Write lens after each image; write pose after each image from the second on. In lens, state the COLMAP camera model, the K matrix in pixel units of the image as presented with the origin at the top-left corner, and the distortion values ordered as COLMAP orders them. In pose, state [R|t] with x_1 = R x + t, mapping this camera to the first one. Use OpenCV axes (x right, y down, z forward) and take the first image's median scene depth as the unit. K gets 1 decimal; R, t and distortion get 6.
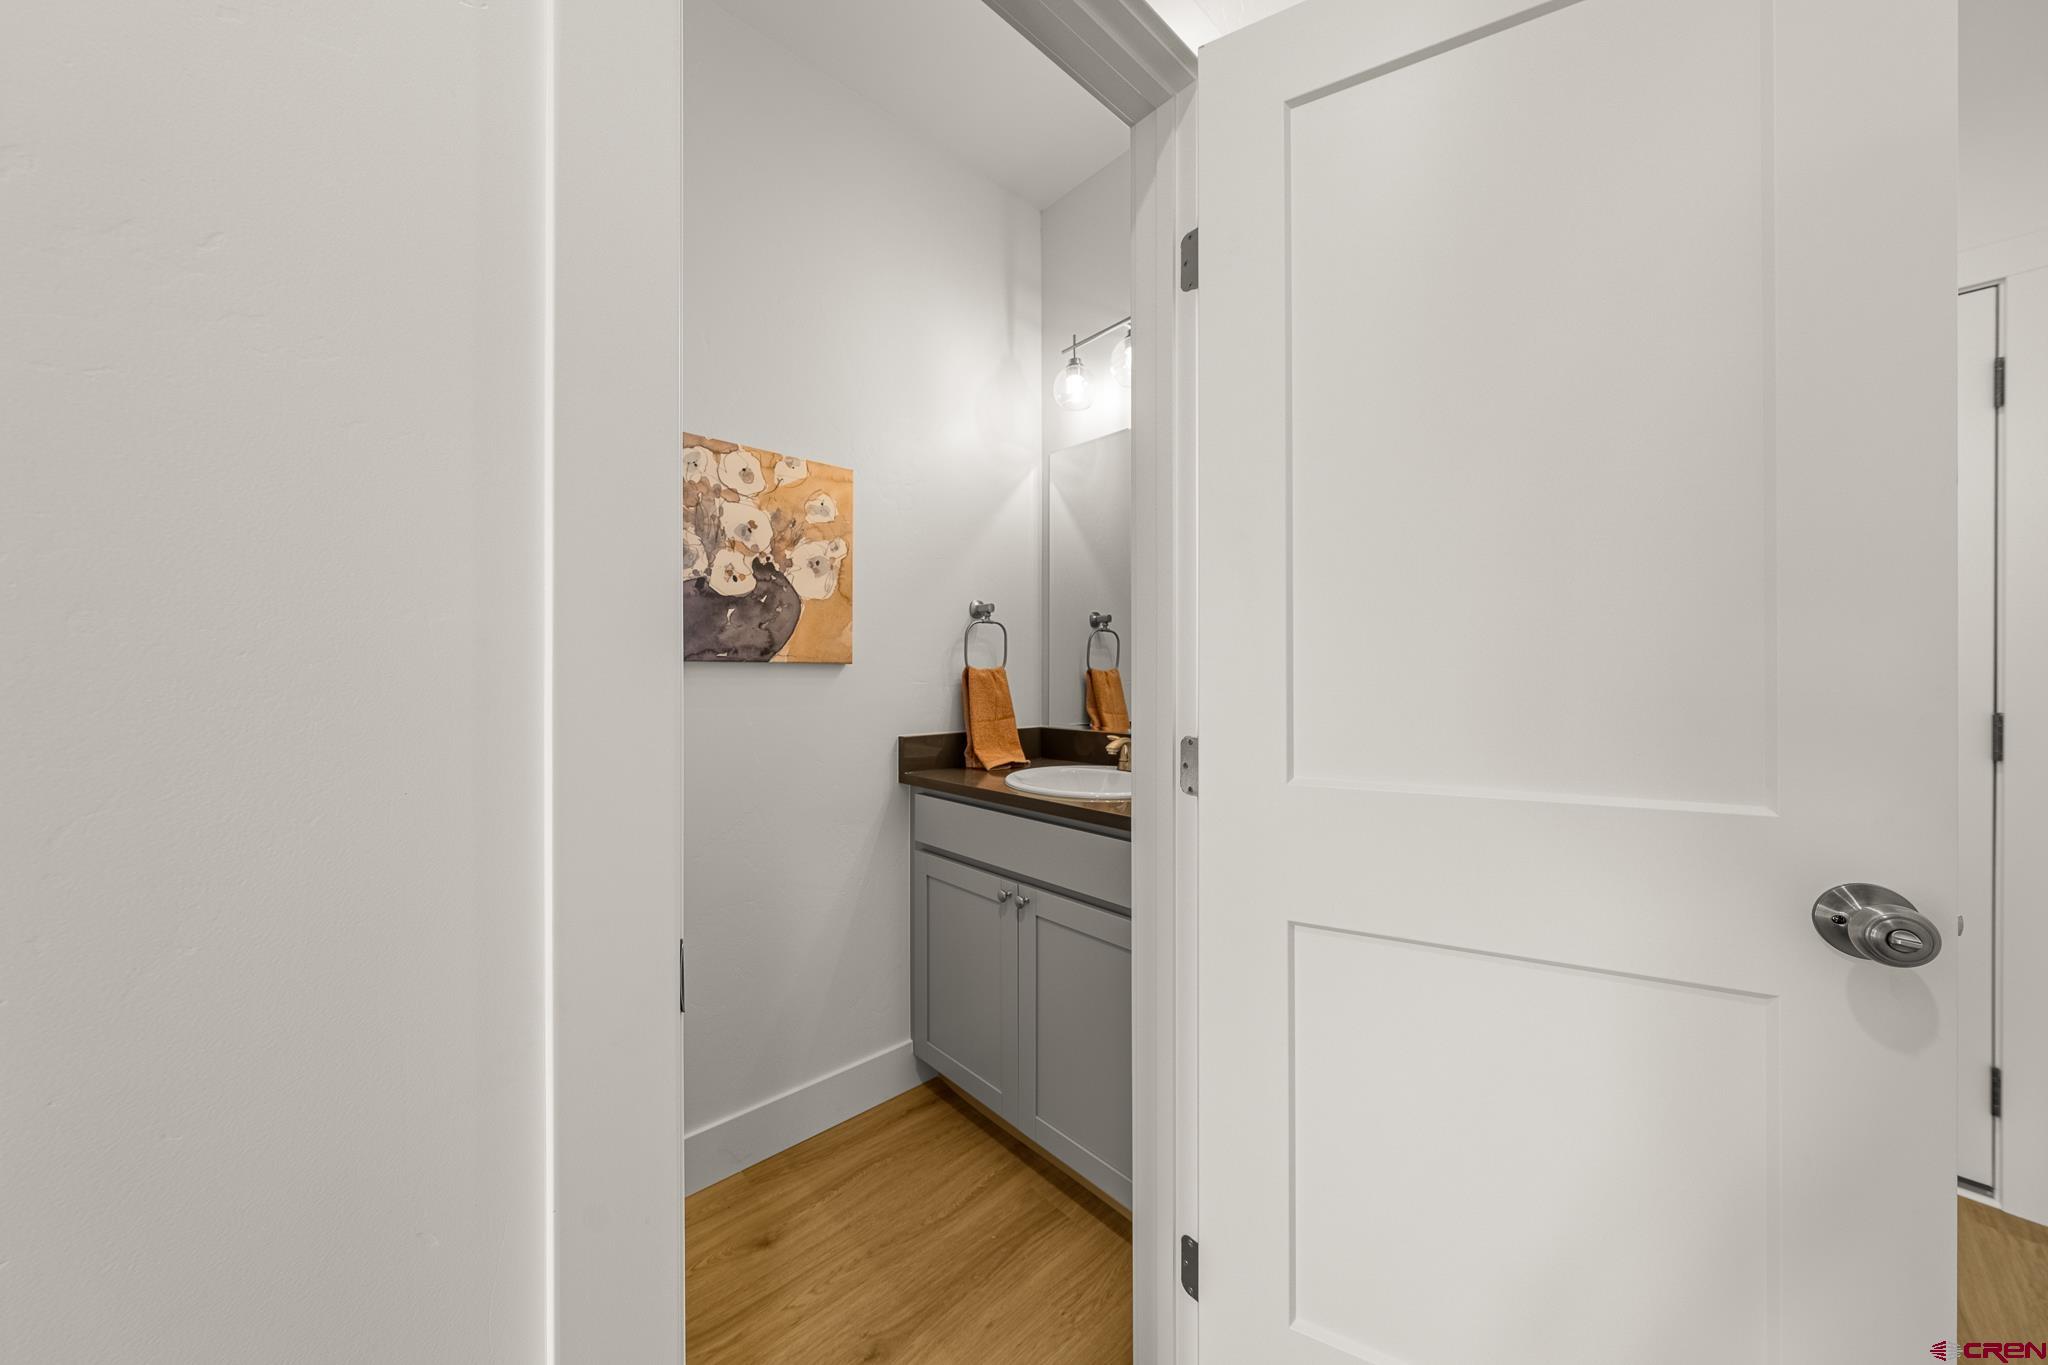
lens RADIAL K [[694.7, 0, 1028.1], [0, 694.7, 665.9], [0, 0, 1]] dist [-0.000810, -0.000088]
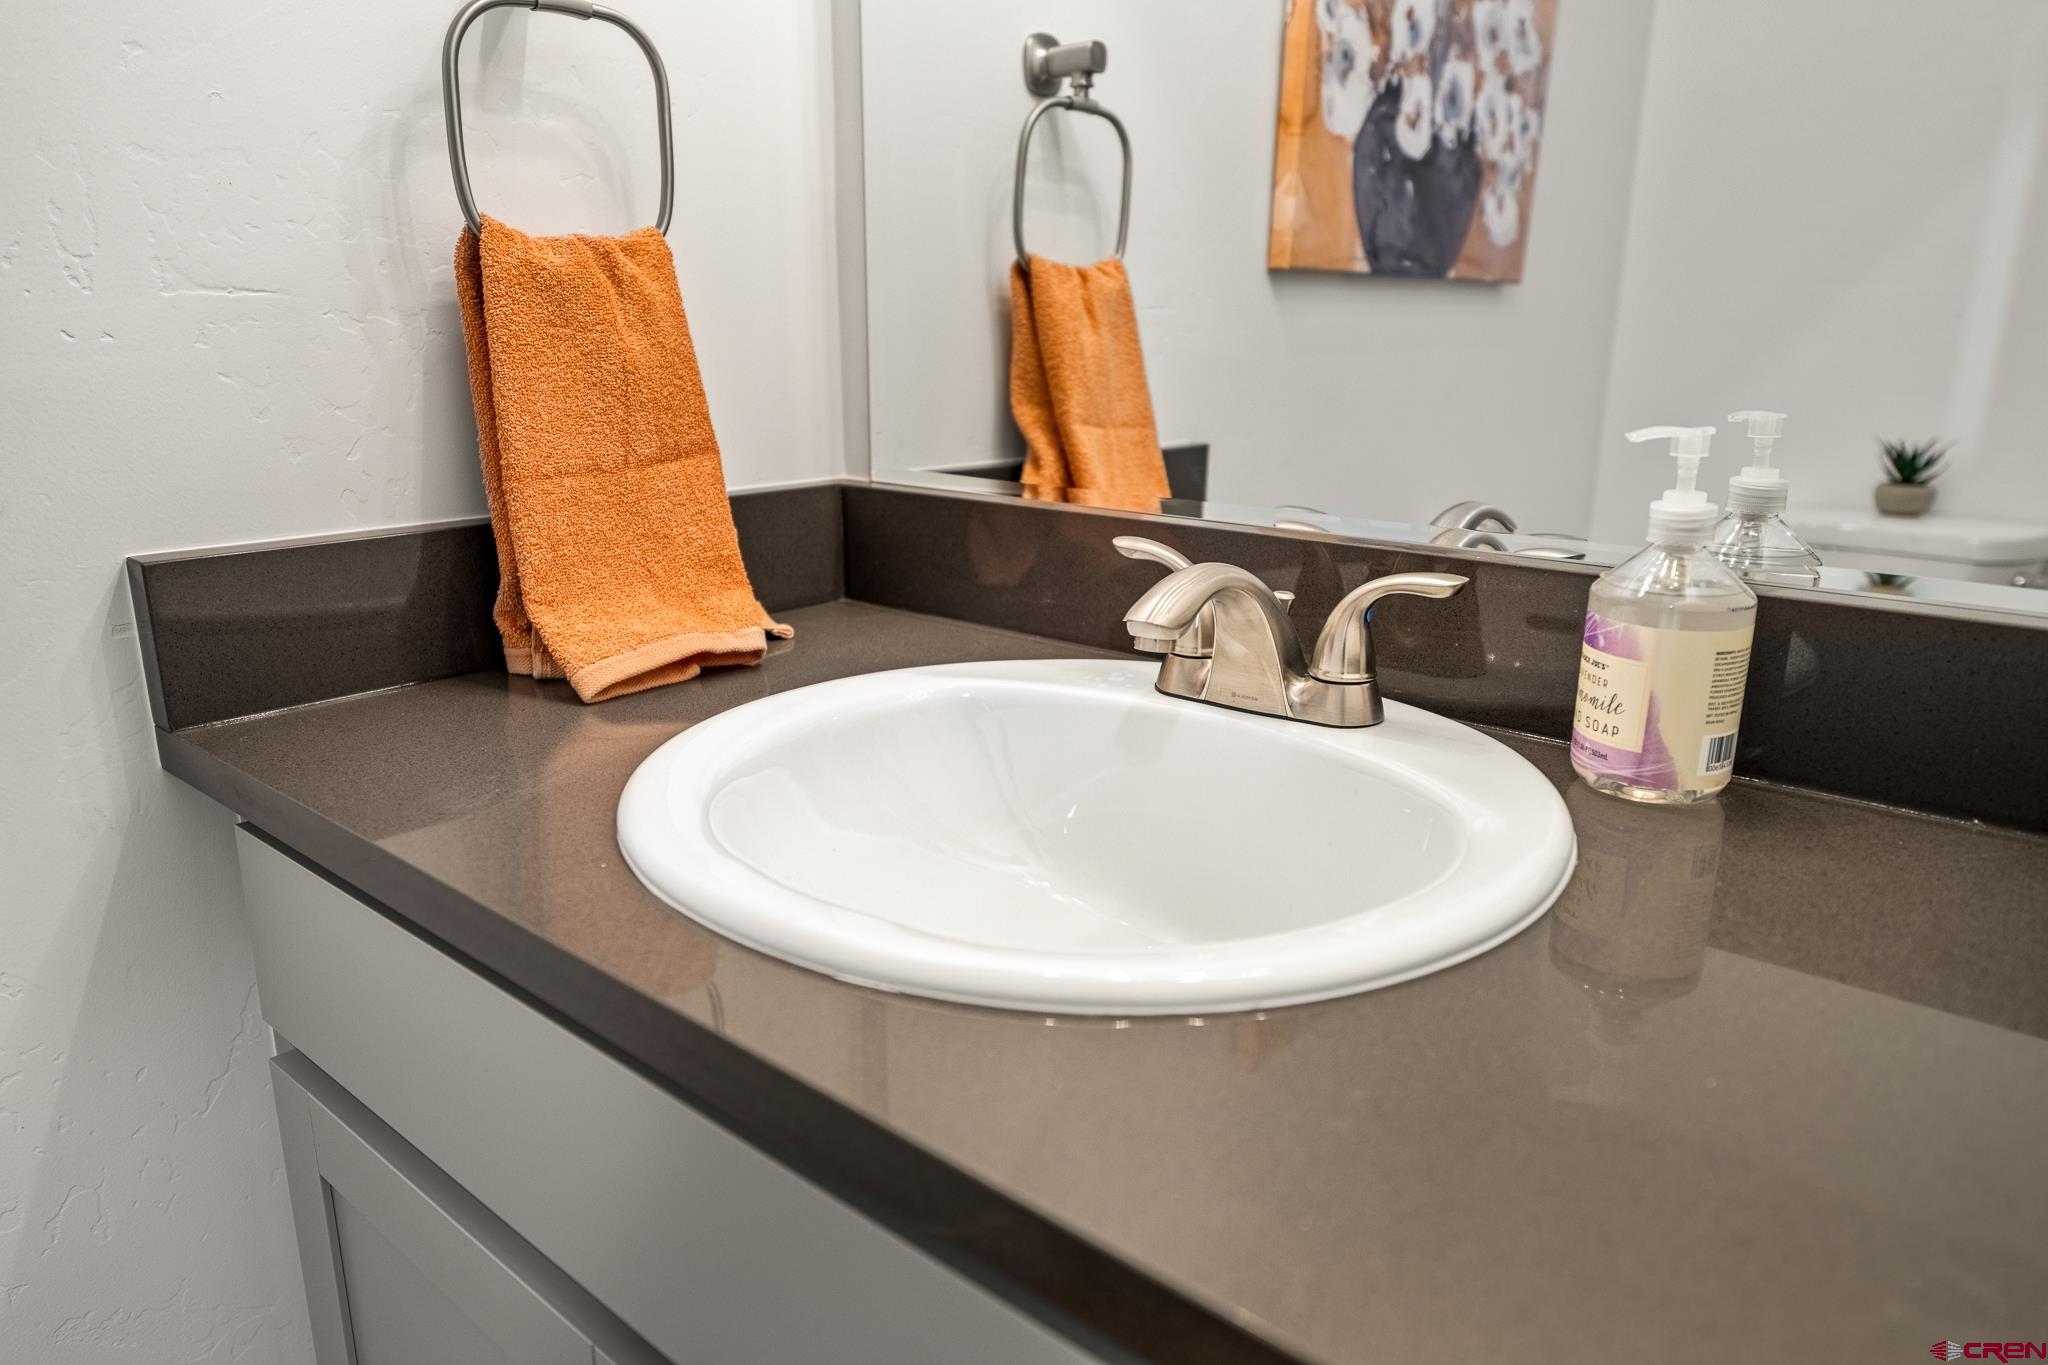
lens RADIAL K [[1396.1, 0, 1020.7], [0, 1396.1, 733.6], [0, 0, 1]] dist [-0.003688, -0.001912]
pose [[0.995086, -0.028552, 0.094806, 0.035671], [-0.000652, 0.955608, 0.294640, 0.024729], [-0.099010, -0.293254, 0.950894, 0.498427]]
